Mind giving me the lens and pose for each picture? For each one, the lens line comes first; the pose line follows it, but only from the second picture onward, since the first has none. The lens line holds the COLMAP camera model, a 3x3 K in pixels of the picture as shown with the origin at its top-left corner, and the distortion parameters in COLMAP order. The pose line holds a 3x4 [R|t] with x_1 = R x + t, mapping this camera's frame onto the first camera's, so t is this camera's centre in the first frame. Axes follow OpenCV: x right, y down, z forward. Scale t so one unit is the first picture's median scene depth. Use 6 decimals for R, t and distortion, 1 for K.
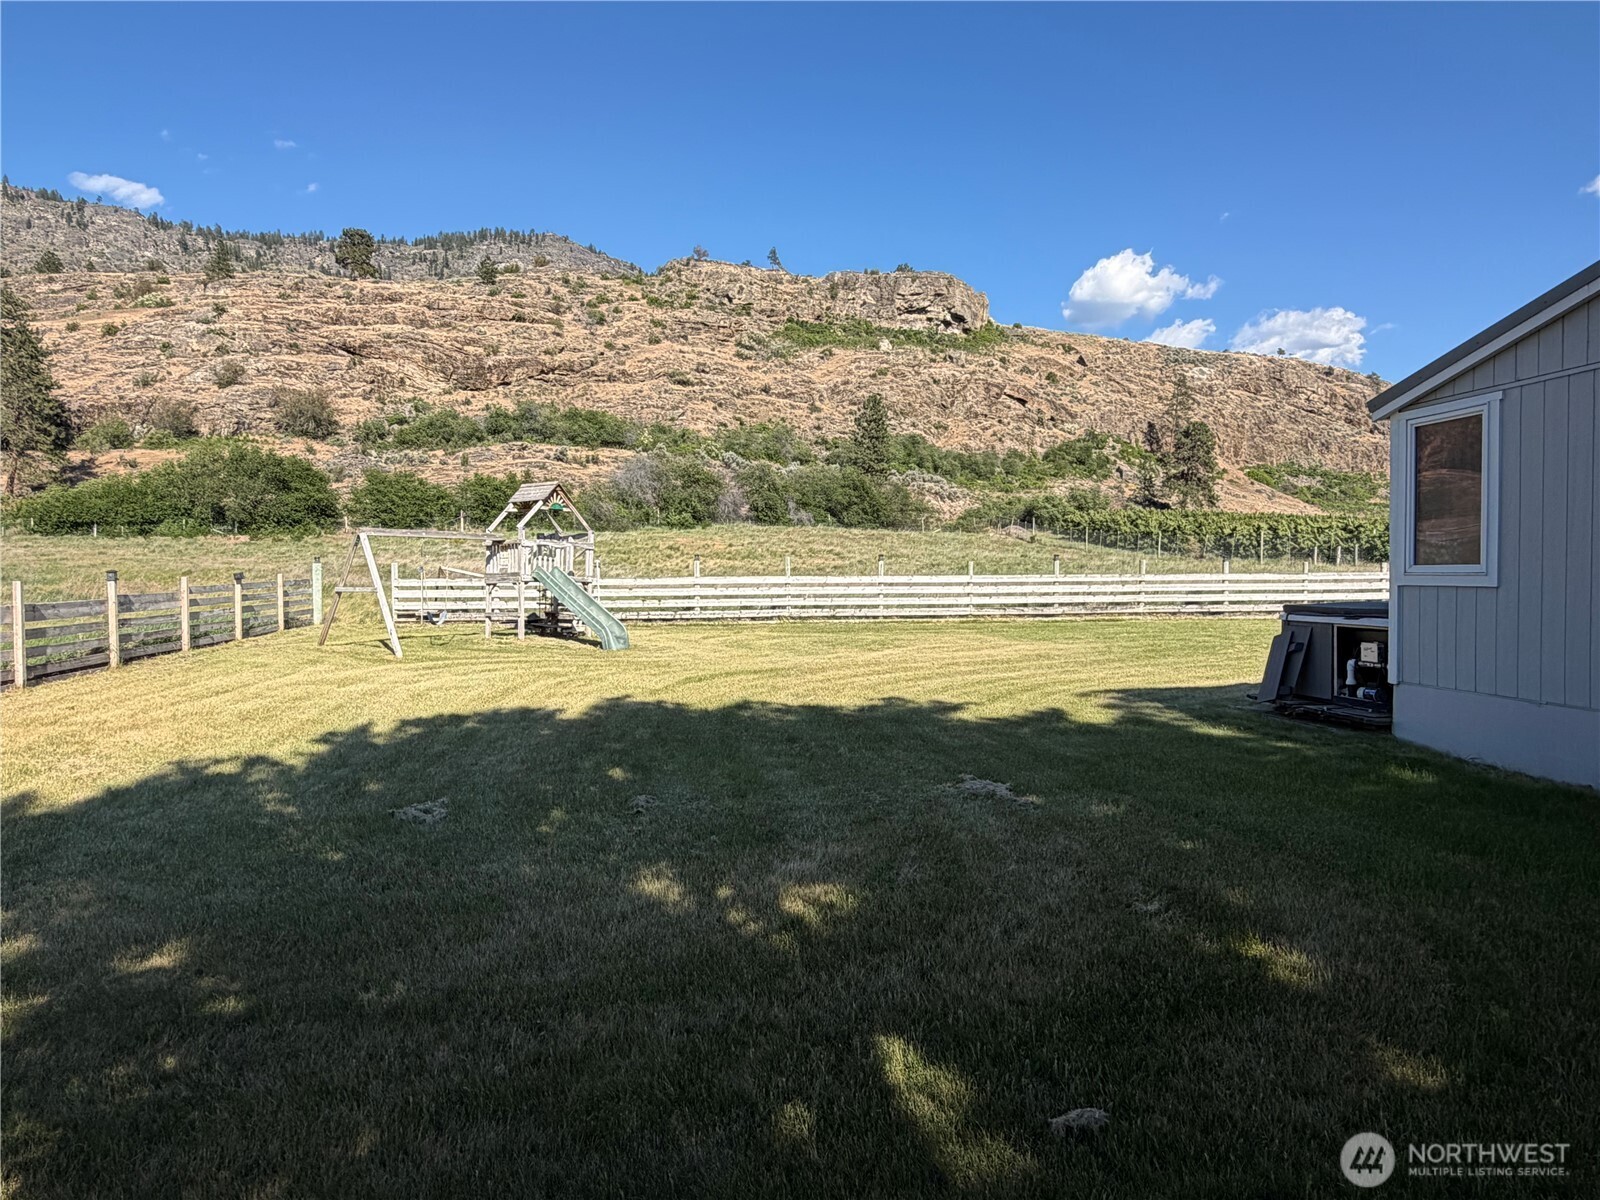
lens RADIAL K [[1051.5, 0, 800.0], [0, 1051.5, 600.0], [0, 0, 1]] dist [-0.006102, 0.002044]
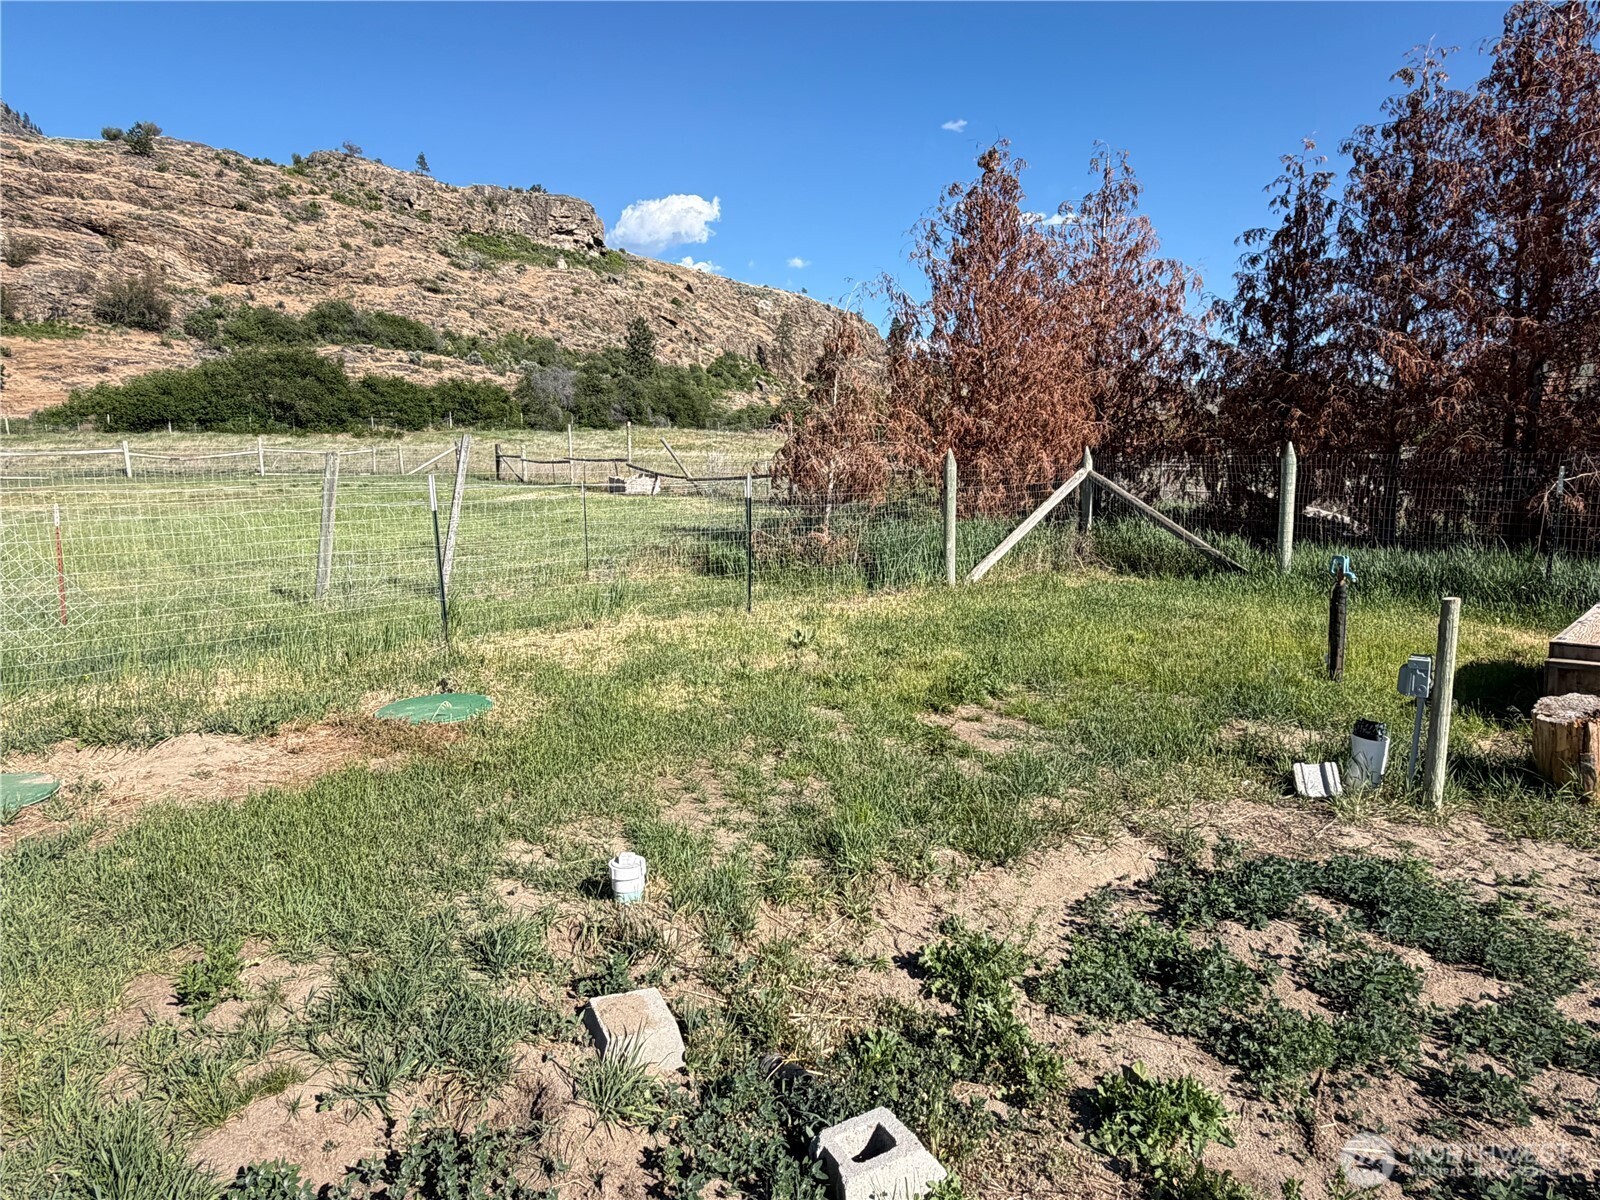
lens RADIAL K [[967.0, 0, 806.8], [0, 967.0, 611.4], [0, 0, 1]] dist [-0.028029, 0.017847]
pose [[0.858965, -0.084309, 0.505045, -0.288947], [0.023991, 0.991894, 0.124779, 0.004467], [-0.511472, -0.095065, 0.854025, -0.057005]]
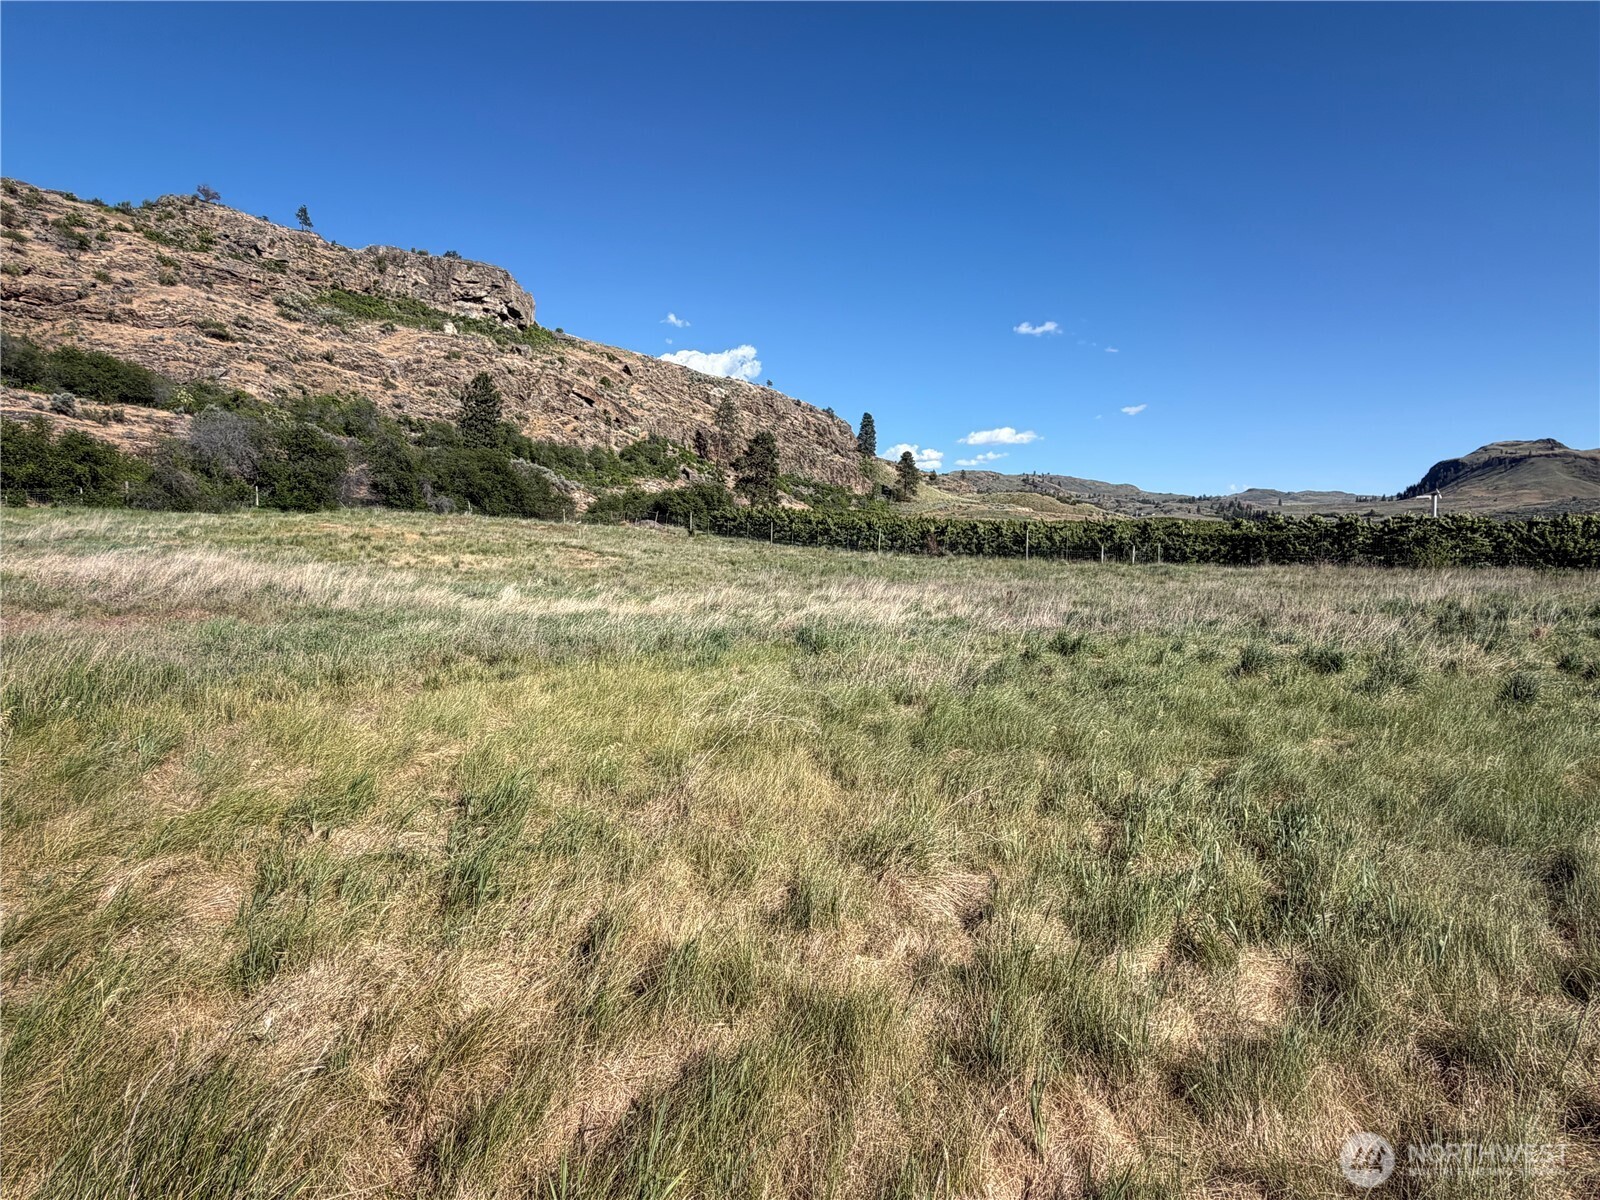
lens RADIAL K [[905.5, 0, 808.3], [0, 905.5, 602.8], [0, 0, 1]] dist [-0.001796, 0.000315]
pose [[0.858349, -0.021020, 0.512635, -0.078461], [0.012488, 0.999720, 0.020083, -0.006115], [-0.512914, -0.010836, 0.858372, 0.144510]]
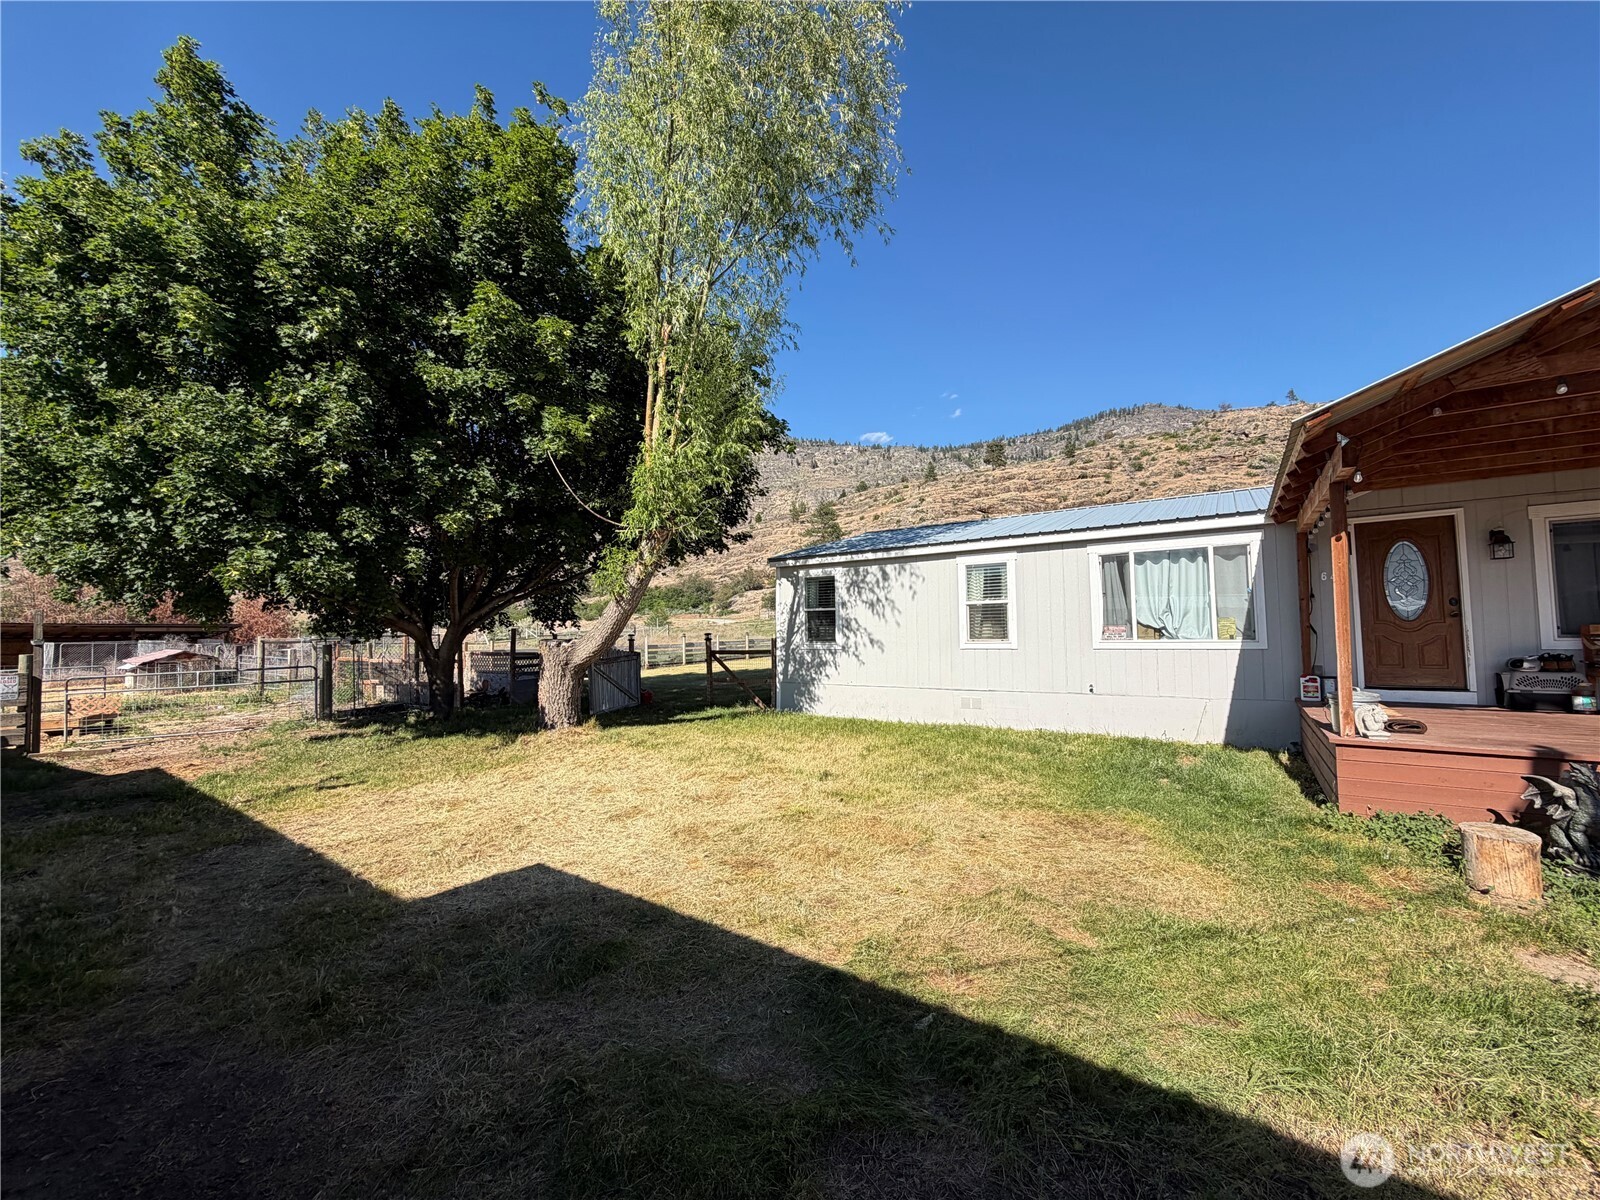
lens RADIAL K [[638.3, 0, 794.3], [0, 638.3, 598.5], [0, 0, 1]] dist [0.001639, 0.000353]
pose [[0.729353, -0.040656, -0.682929, 0.081565], [-0.009439, 0.997540, -0.069466, 0.000397], [0.684073, 0.057111, 0.727175, -0.041665]]
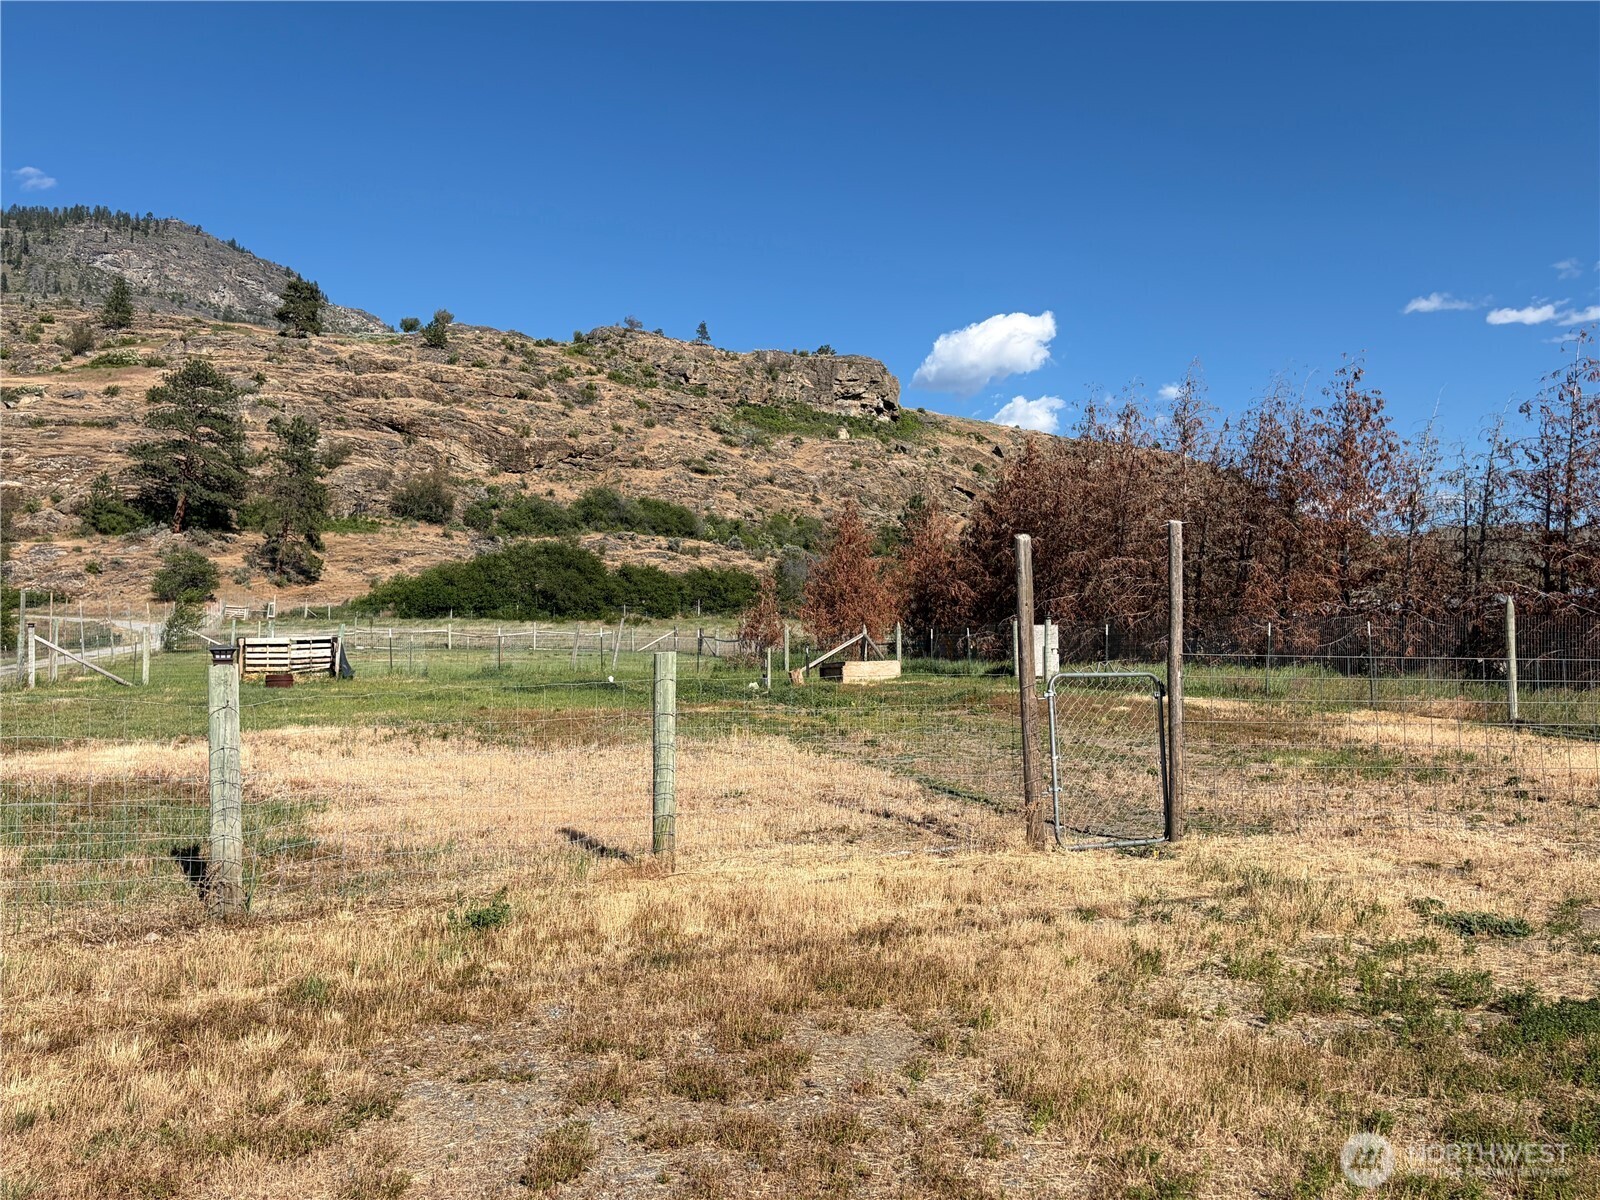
lens RADIAL K [[1312.7, 0, 800.0], [0, 1312.7, 600.0], [0, 0, 1]] dist [0.115792, -0.148905]
pose [[0.970495, 0.016982, 0.240523, -0.300436], [0.002311, 0.996816, -0.079704, 0.014917], [-0.241110, 0.077908, 0.967366, -0.211250]]
